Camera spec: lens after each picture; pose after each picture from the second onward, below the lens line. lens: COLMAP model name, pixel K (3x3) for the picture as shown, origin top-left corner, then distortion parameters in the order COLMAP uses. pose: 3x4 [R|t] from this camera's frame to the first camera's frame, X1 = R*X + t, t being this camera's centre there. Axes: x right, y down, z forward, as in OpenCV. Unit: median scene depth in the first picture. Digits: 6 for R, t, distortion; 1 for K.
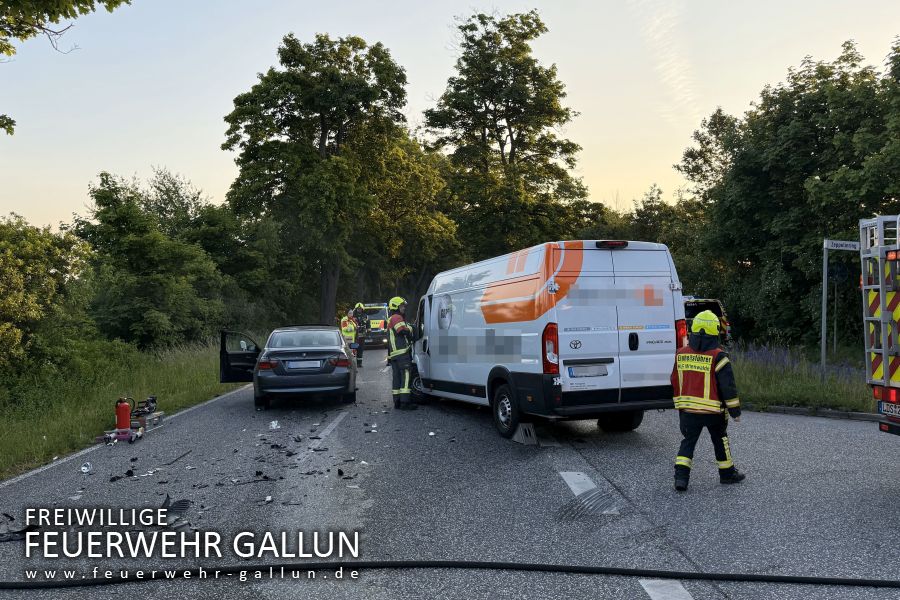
lens RADIAL K [[776.6, 0, 450.0], [0, 776.6, 300.0], [0, 0, 1]] dist [0.170773, -0.400687]
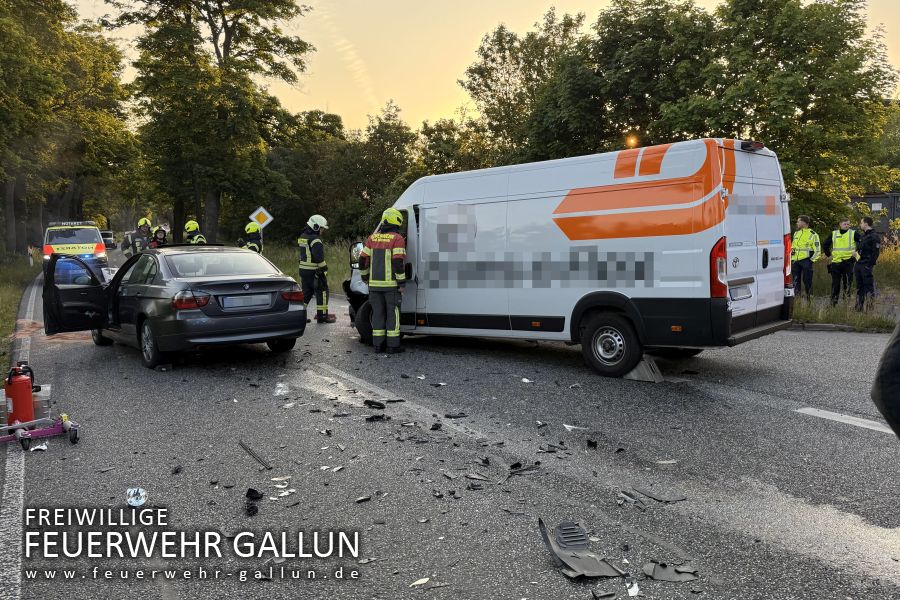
lens RADIAL K [[776.6, 0, 450.0], [0, 776.6, 300.0], [0, 0, 1]] dist [0.170773, -0.400687]
pose [[0.842101, -0.037482, 0.538015, -0.252840], [-0.011170, 0.996156, 0.086883, 0.011754], [-0.539204, -0.079174, 0.838446, 0.195336]]
